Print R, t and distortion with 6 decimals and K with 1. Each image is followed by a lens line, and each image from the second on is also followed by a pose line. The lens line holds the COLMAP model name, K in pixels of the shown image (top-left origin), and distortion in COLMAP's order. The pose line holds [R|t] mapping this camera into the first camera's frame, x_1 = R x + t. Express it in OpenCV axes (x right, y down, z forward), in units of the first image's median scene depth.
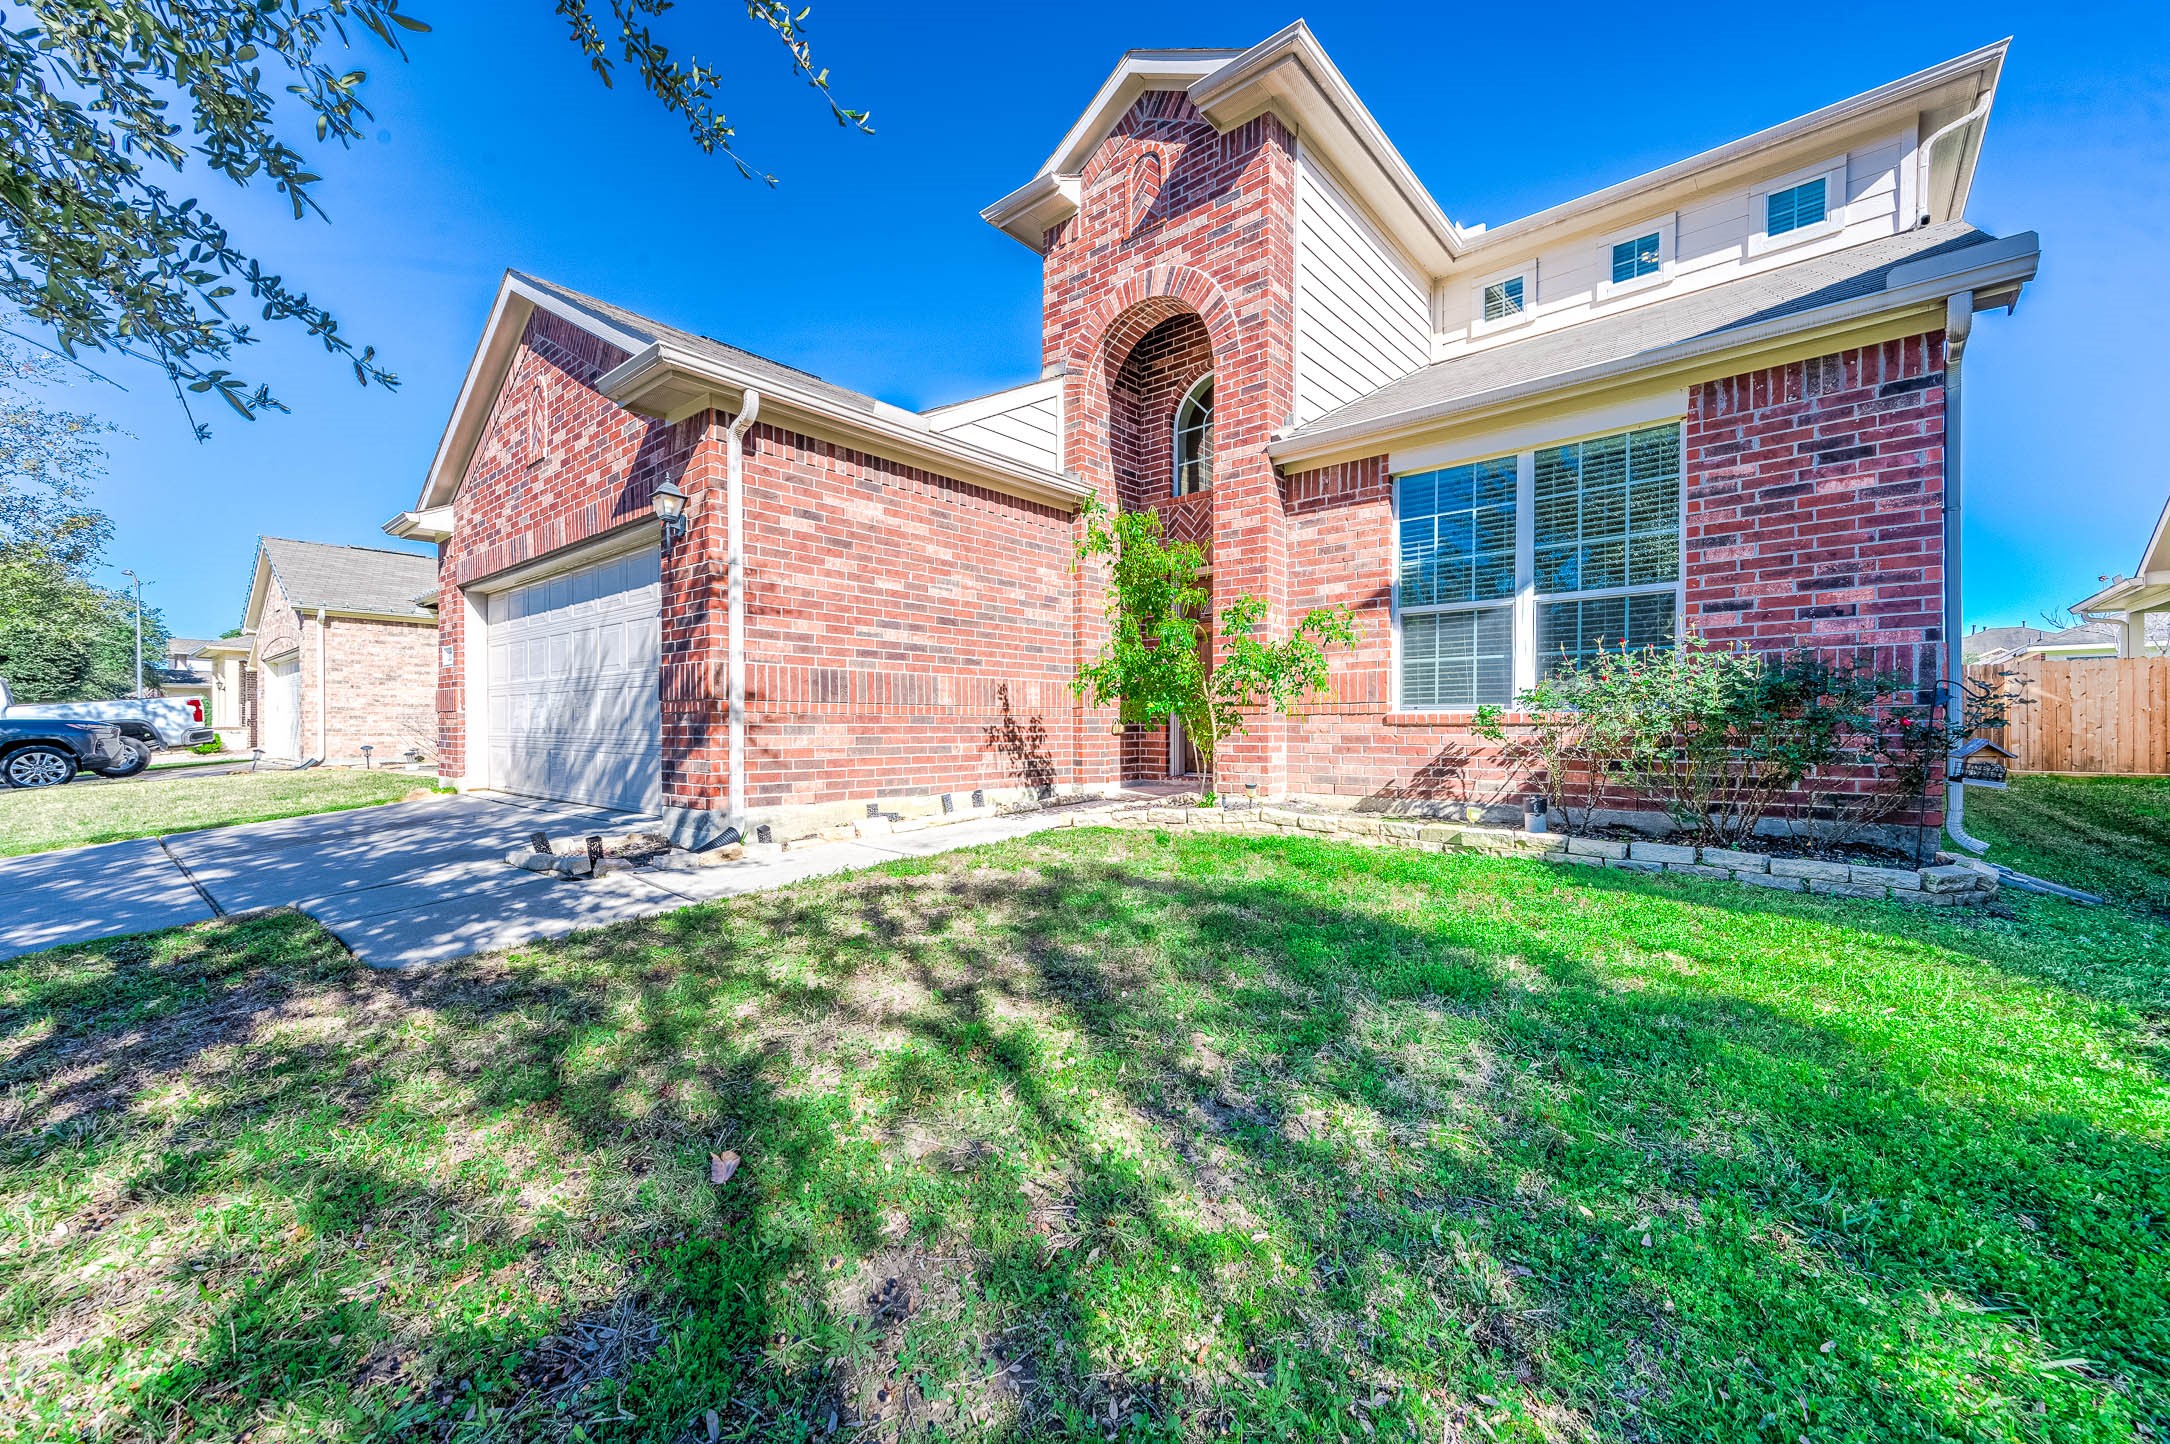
lens RADIAL K [[857.6, 0, 1088.8], [0, 857.6, 736.0], [0, 0, 1]] dist [0.022198, -0.000017]
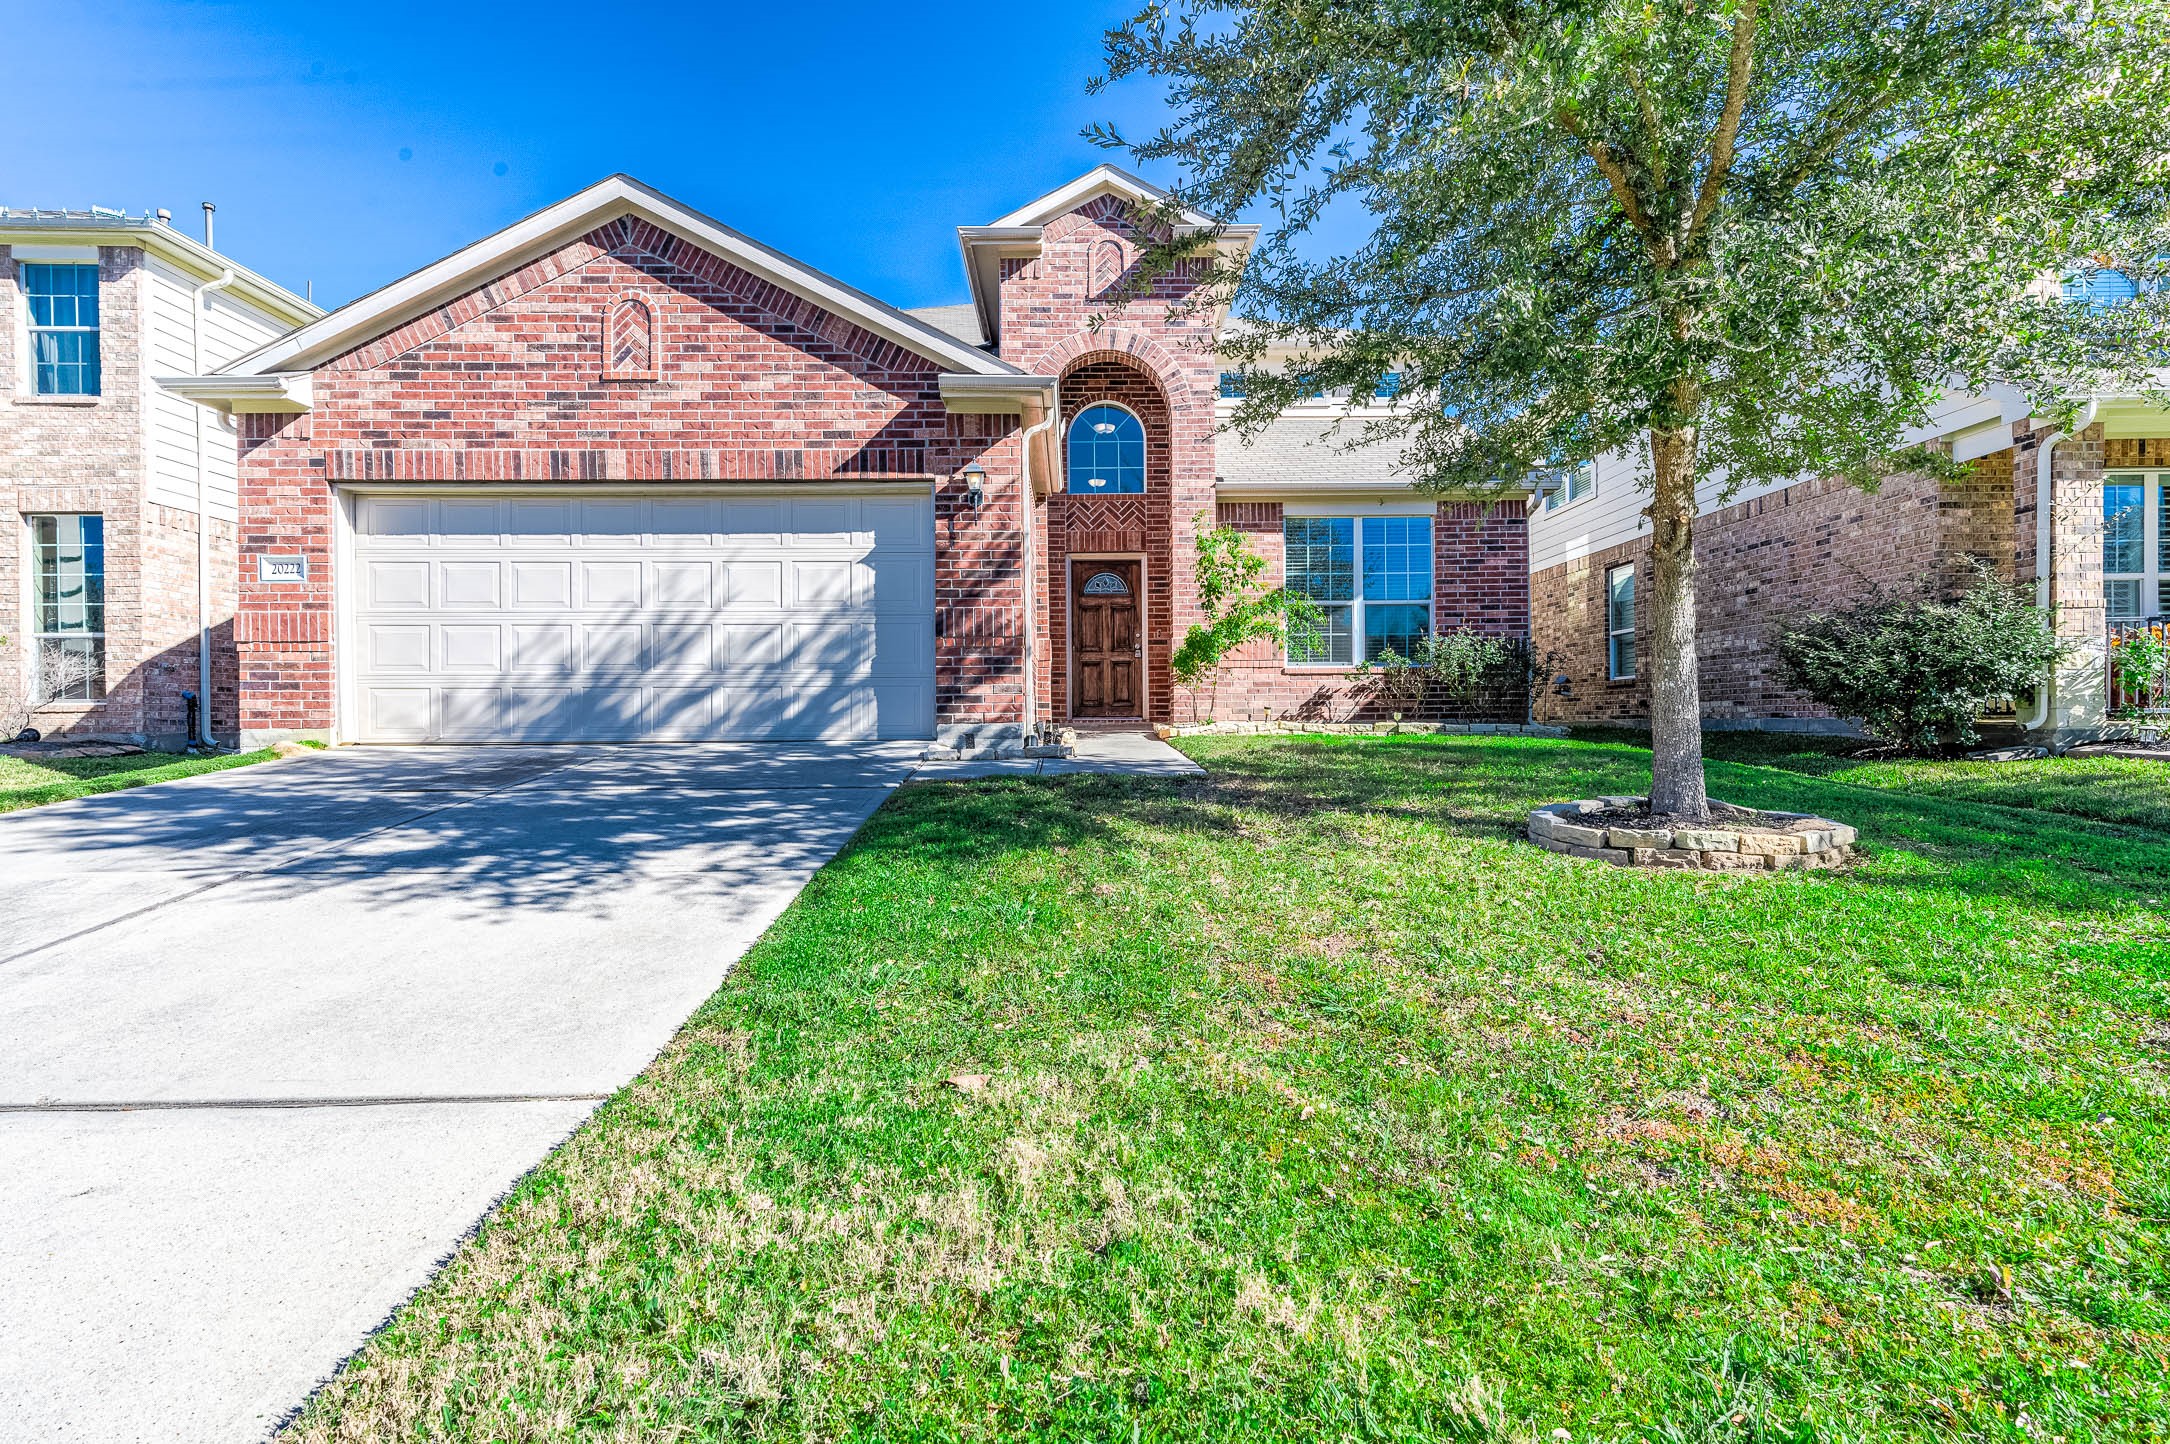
lens RADIAL K [[1048.8, 0, 1091.0], [0, 1048.8, 724.0], [0, 0, 1]] dist [0.018452, 0.000122]
pose [[0.744464, -0.007758, 0.667618, -1.337534], [0.013441, 0.999904, -0.003370, 0.088226], [-0.667527, 0.011482, 0.744497, -0.215242]]
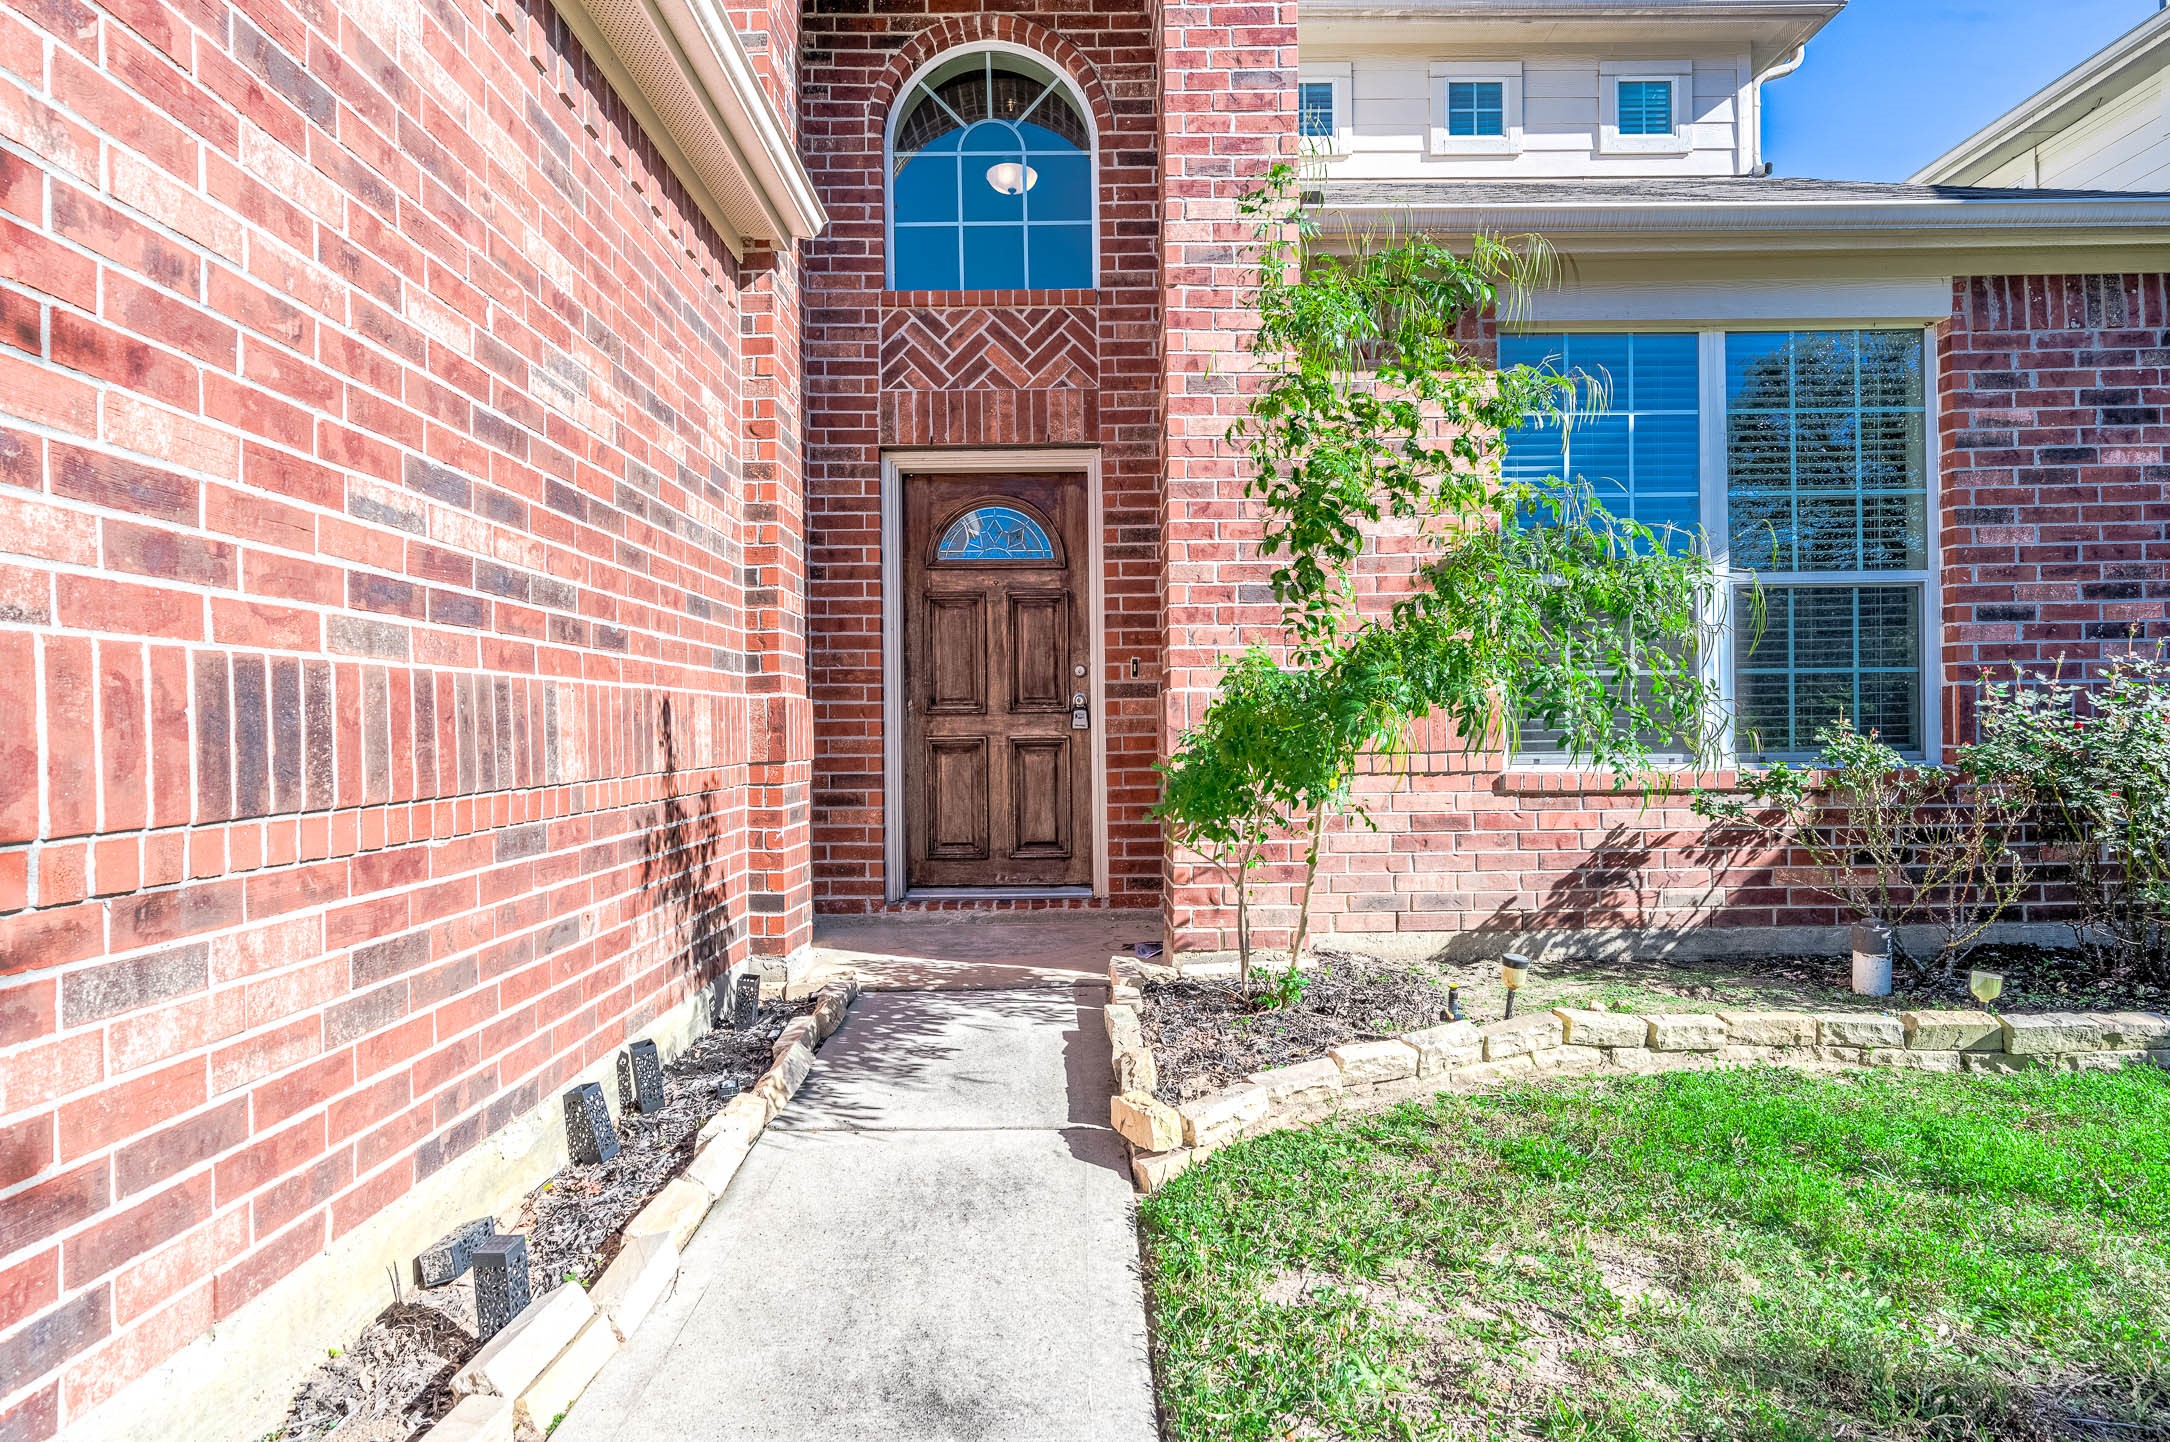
lens RADIAL K [[1190.6, 0, 1083.1], [0, 1190.6, 730.6], [0, 0, 1]] dist [0.004143, 0.001388]
pose [[0.747738, -0.009578, 0.663924, -0.370130], [0.017794, 0.999826, -0.005616, -0.058477], [-0.663755, 0.016013, 0.747779, 0.695088]]
